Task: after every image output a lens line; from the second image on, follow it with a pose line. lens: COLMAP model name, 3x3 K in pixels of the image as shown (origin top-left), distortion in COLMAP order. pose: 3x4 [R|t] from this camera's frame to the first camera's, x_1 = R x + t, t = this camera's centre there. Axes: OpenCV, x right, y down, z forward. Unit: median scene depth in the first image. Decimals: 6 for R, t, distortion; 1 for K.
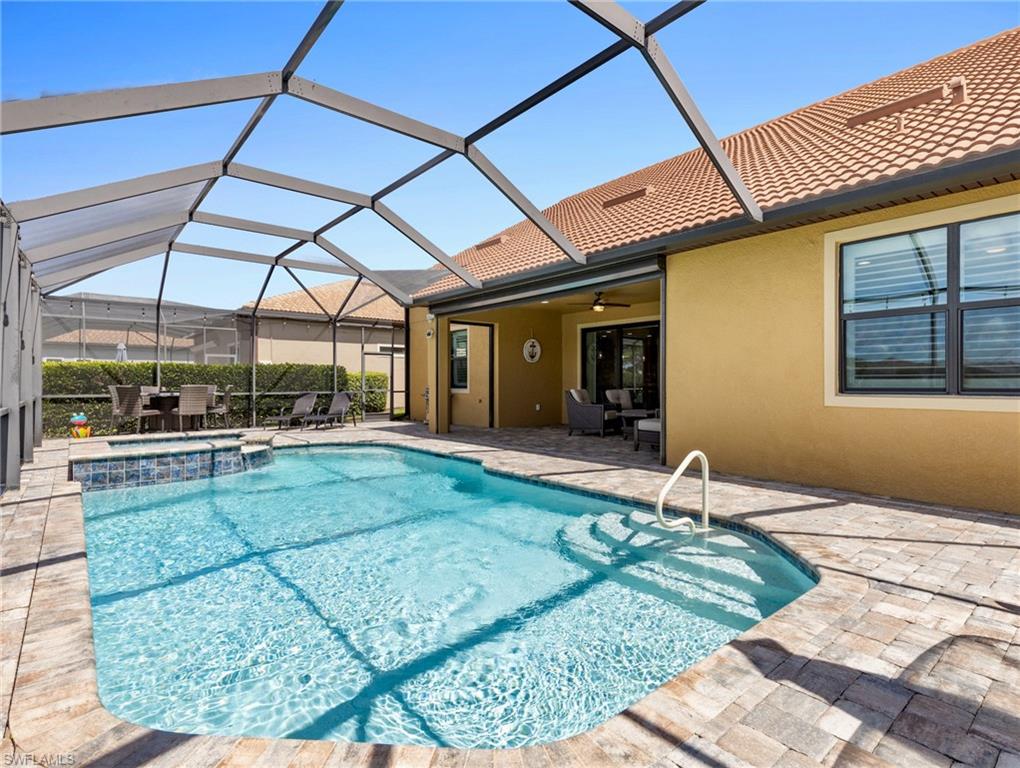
lens RADIAL K [[520.5, 0, 520.3], [0, 520.5, 382.9], [0, 0, 1]] dist [0.009885, -0.002244]
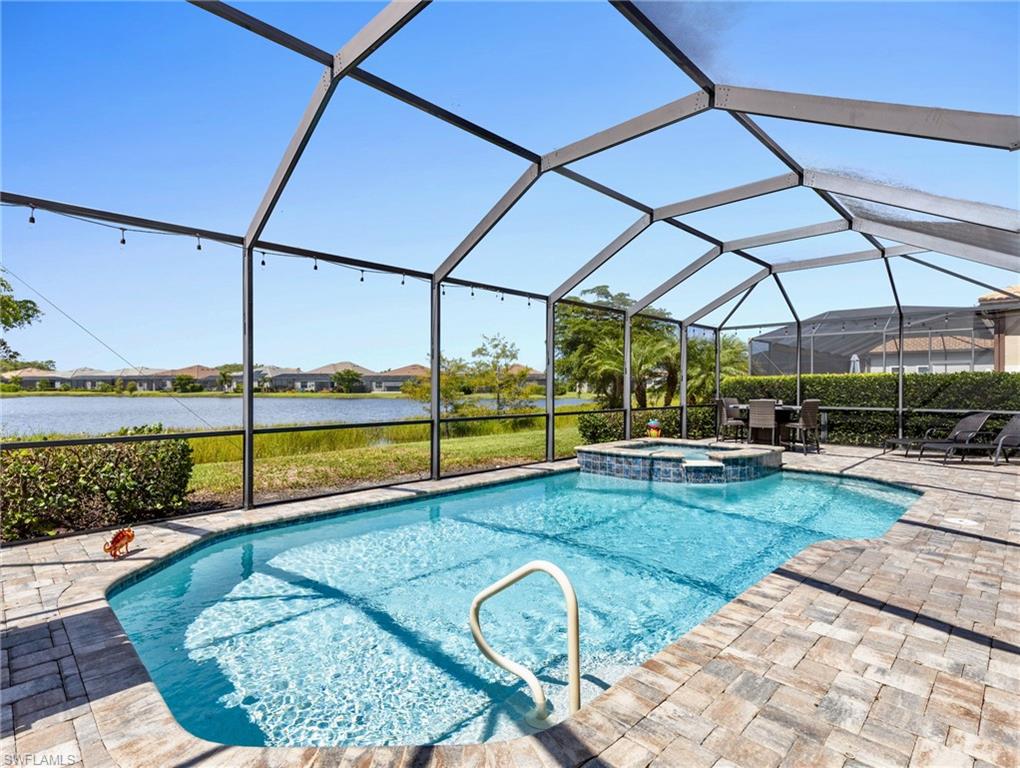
lens RADIAL K [[520.5, 0, 519.5], [0, 520.5, 387.7], [0, 0, 1]] dist [0.009885, -0.002244]
pose [[0.073166, 0.003568, -0.997313, 0.461105], [0.000766, 0.999993, 0.003634, -0.029006], [0.997319, -0.001030, 0.073163, 0.492927]]
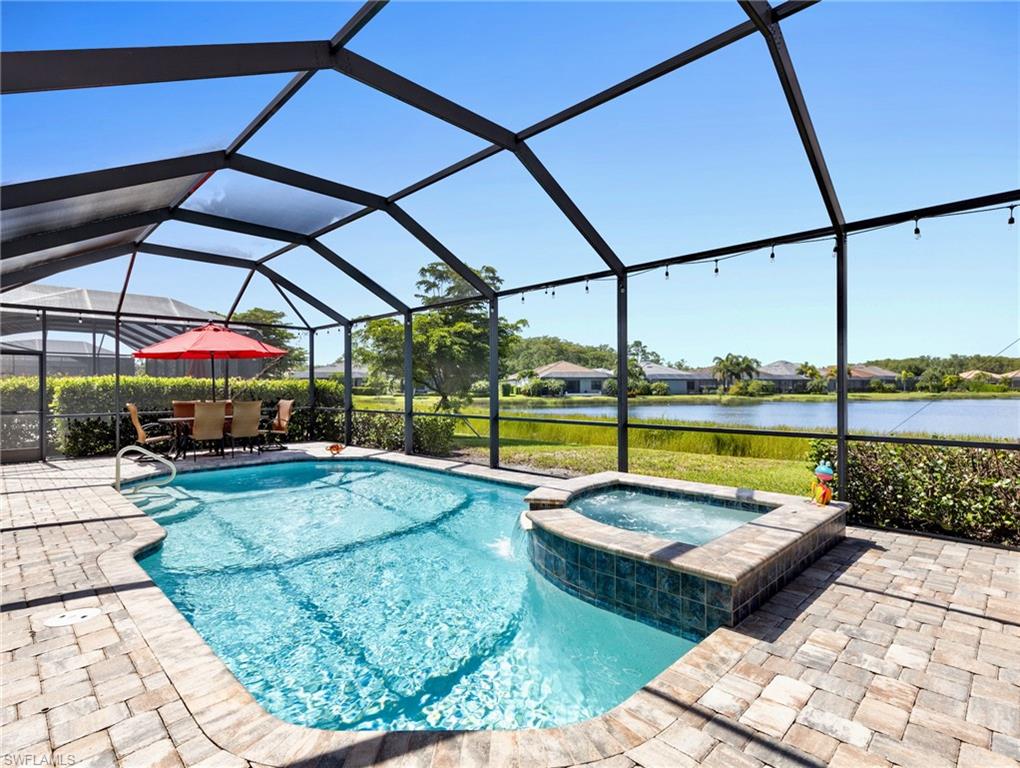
lens RADIAL K [[520.5, 0, 513.6], [0, 520.5, 383.9], [0, 0, 1]] dist [0.009885, -0.002244]
pose [[-0.997953, 0.004414, -0.063794, -0.401493], [0.005080, 0.999934, -0.010289, -0.025148], [0.063745, -0.010592, -0.997910, 1.441499]]
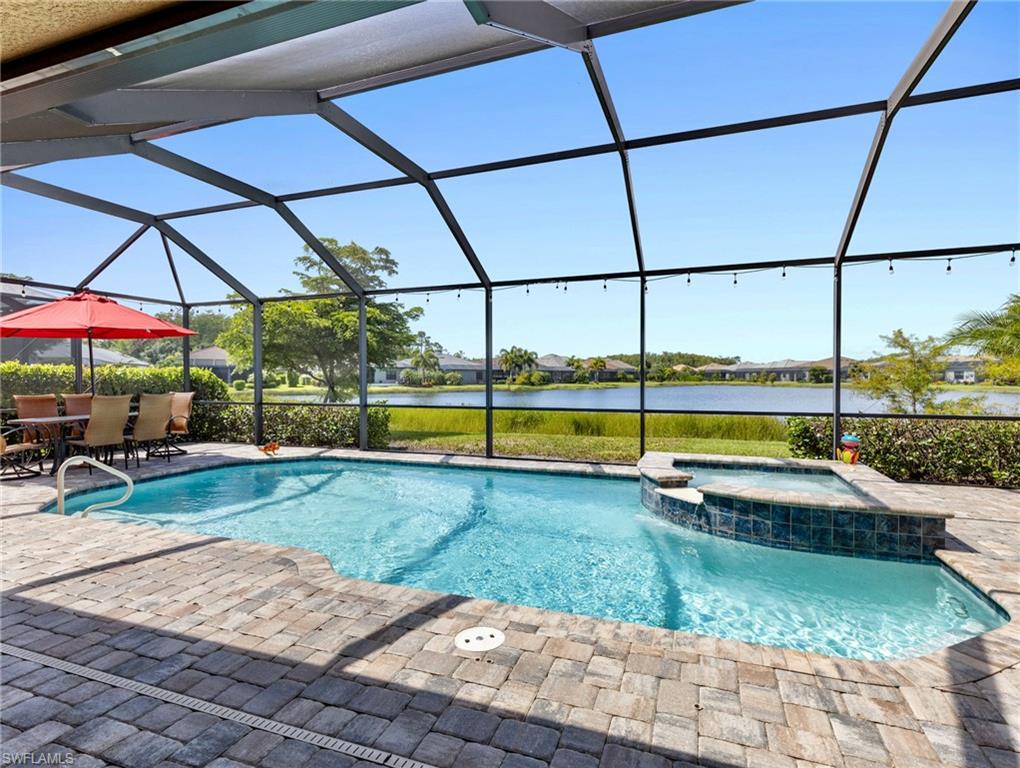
lens RADIAL K [[520.5, 0, 510.8], [0, 520.5, 387.9], [0, 0, 1]] dist [0.009885, -0.002244]
pose [[-0.884441, 0.012704, -0.466479, 0.011733], [0.004573, 0.999817, 0.018559, -0.026841], [0.466630, 0.014281, -0.884337, 1.344173]]
